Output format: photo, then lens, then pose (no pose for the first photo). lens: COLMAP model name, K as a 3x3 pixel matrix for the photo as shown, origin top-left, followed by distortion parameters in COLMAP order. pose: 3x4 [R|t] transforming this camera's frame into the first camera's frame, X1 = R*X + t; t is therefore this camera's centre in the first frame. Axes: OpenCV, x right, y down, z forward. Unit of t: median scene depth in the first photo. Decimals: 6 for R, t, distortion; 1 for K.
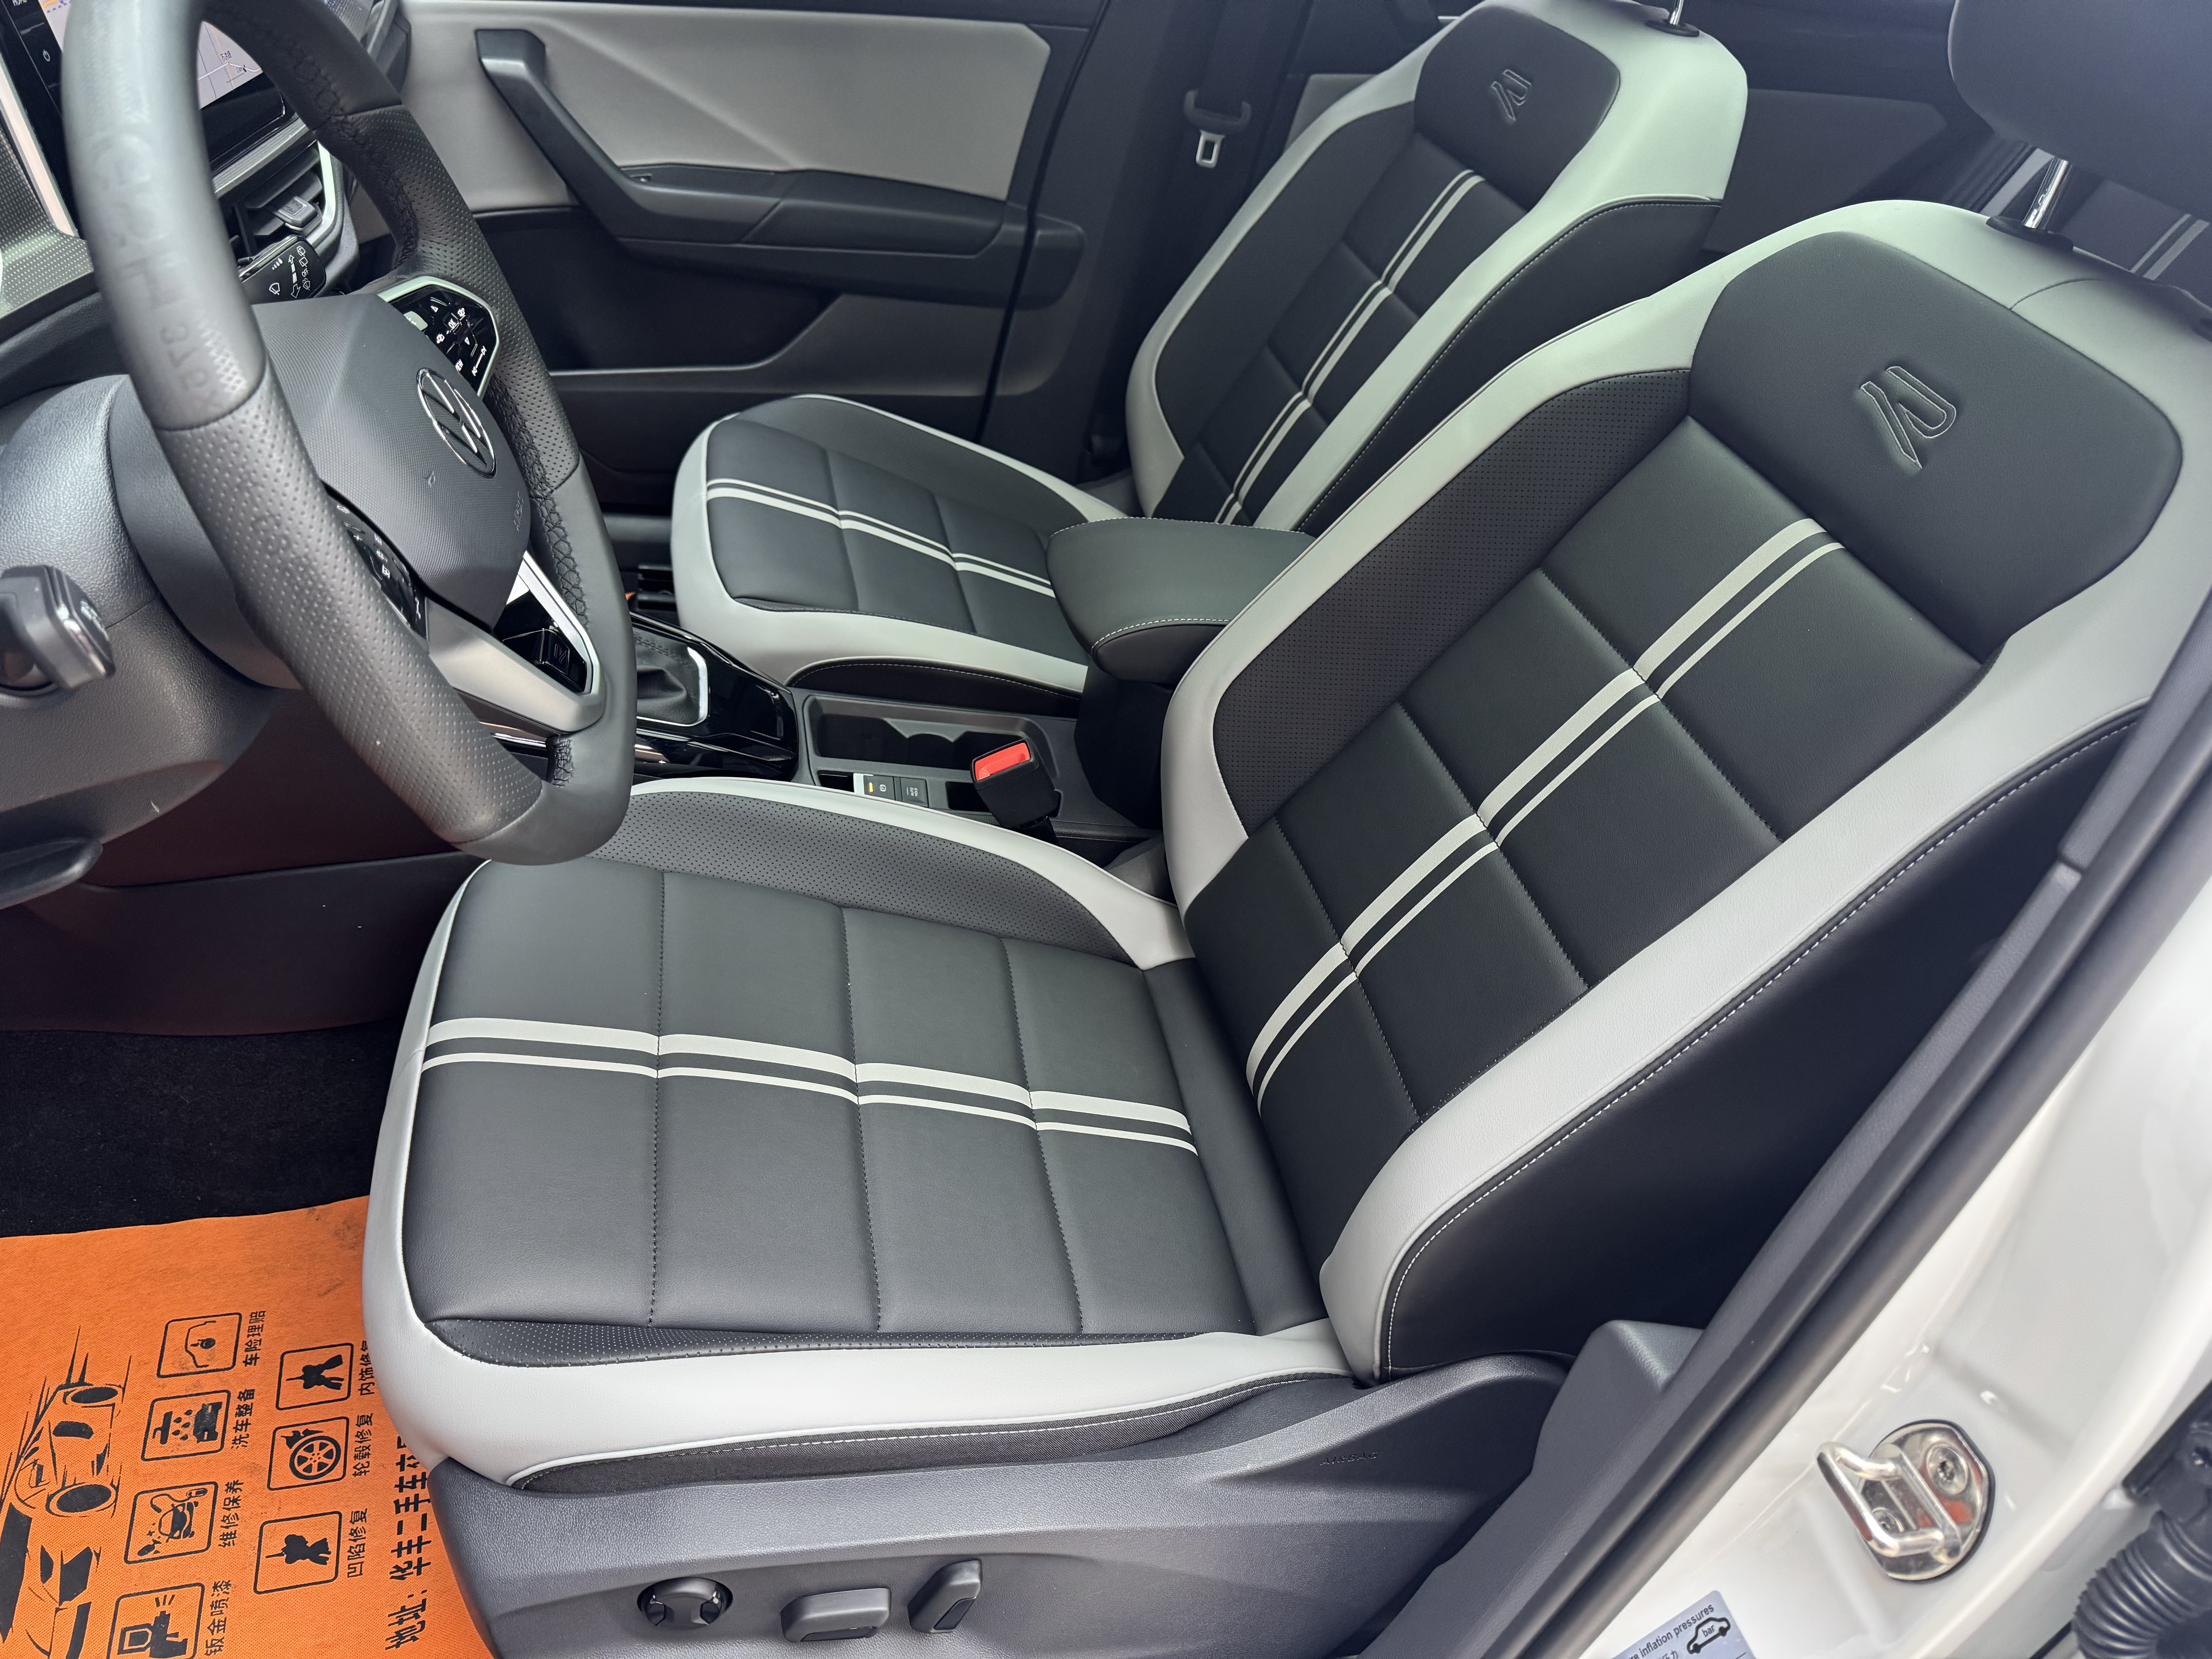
lens RADIAL K [[1587.2, 0, 1101.1], [0, 1587.2, 837.1], [0, 0, 1]] dist [0.006801, -0.005878]
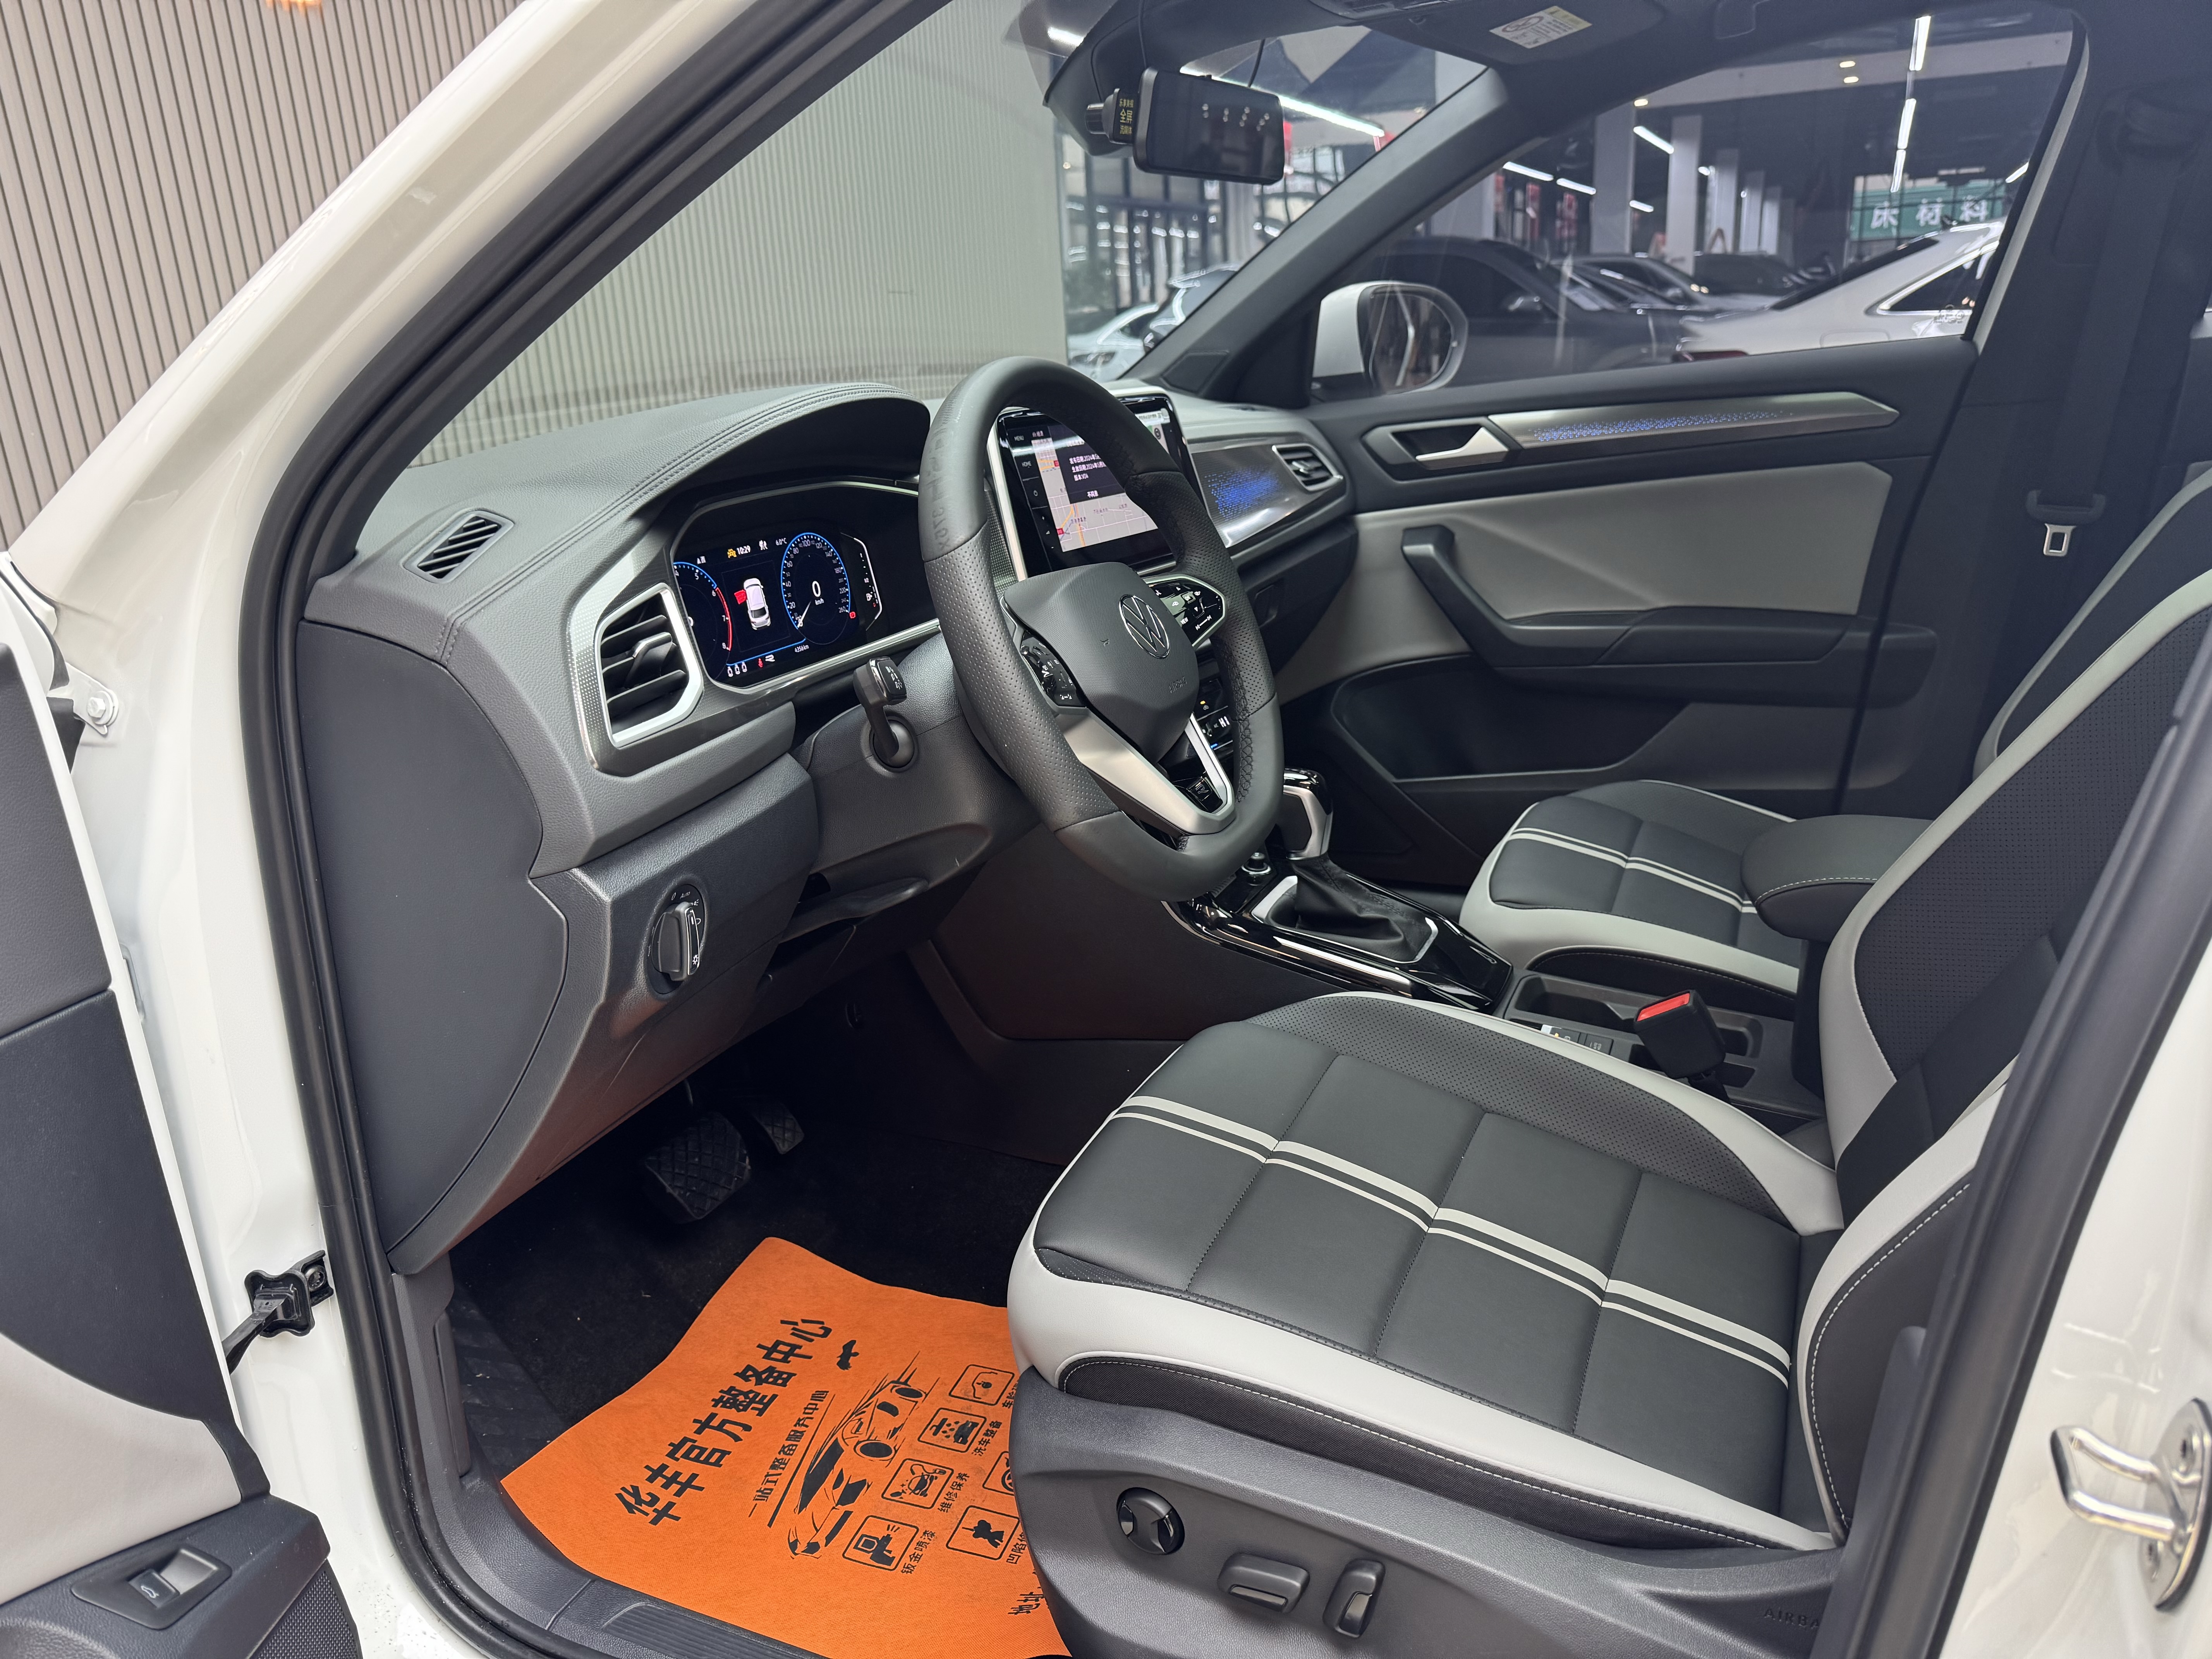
lens RADIAL K [[1569.3, 0, 1097.1], [0, 1569.3, 828.1], [0, 0, 1]] dist [0.098089, -0.136840]
pose [[0.783555, -0.018335, -0.621051, 0.349860], [-0.205682, 0.935551, -0.287121, 0.257521], [0.586290, 0.352714, 0.729285, -0.068701]]
